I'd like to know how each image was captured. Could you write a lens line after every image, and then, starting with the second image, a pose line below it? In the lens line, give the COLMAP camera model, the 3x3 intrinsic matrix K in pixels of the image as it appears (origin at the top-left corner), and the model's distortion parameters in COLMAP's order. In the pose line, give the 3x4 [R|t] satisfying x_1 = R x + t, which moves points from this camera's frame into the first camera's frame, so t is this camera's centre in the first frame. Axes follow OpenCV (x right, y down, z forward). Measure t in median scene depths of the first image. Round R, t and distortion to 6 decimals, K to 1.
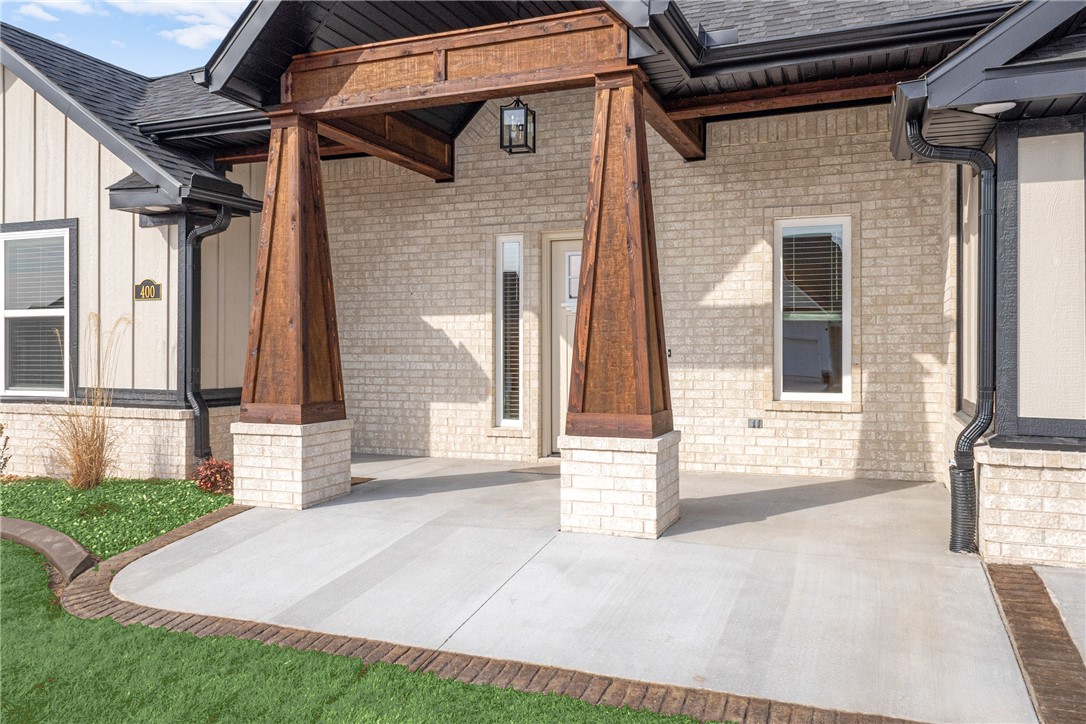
lens RADIAL K [[842.3, 0, 523.6], [0, 842.3, 357.3], [0, 0, 1]] dist [-0.010532, -0.004357]
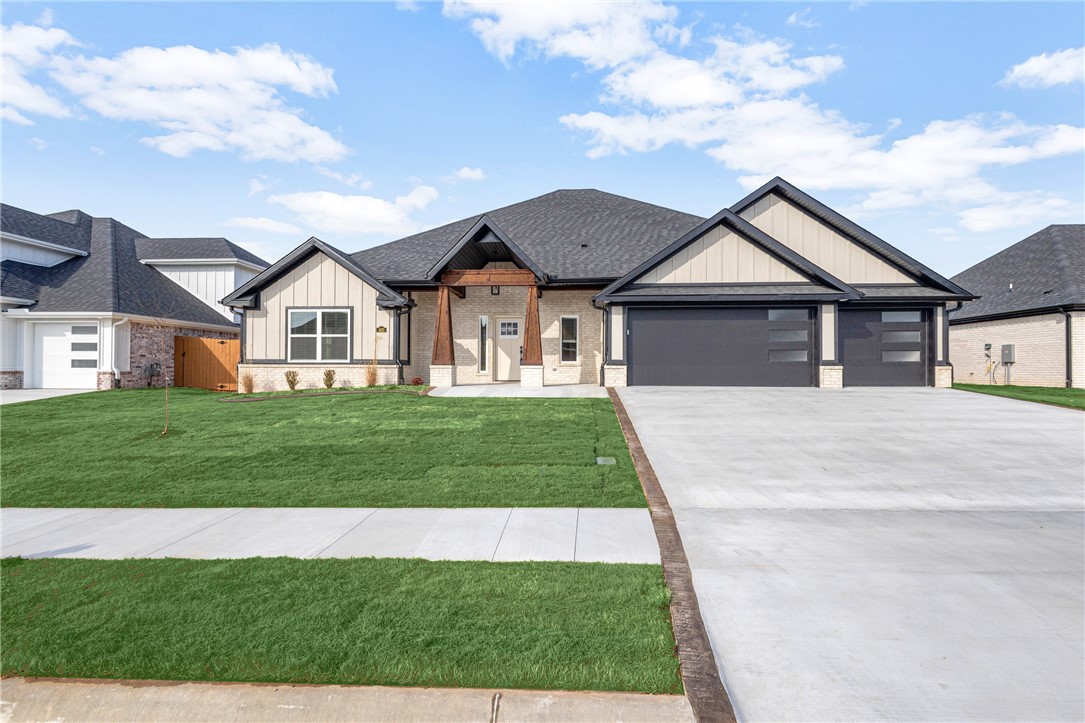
lens RADIAL K [[496.1, 0, 538.9], [0, 496.1, 363.9], [0, 0, 1]] dist [0.003569, 0.000361]
pose [[0.948972, 0.005110, 0.315320, -0.478995], [-0.002206, 0.999952, -0.009565, 0.072966], [-0.315354, 0.008381, 0.948937, -1.050481]]
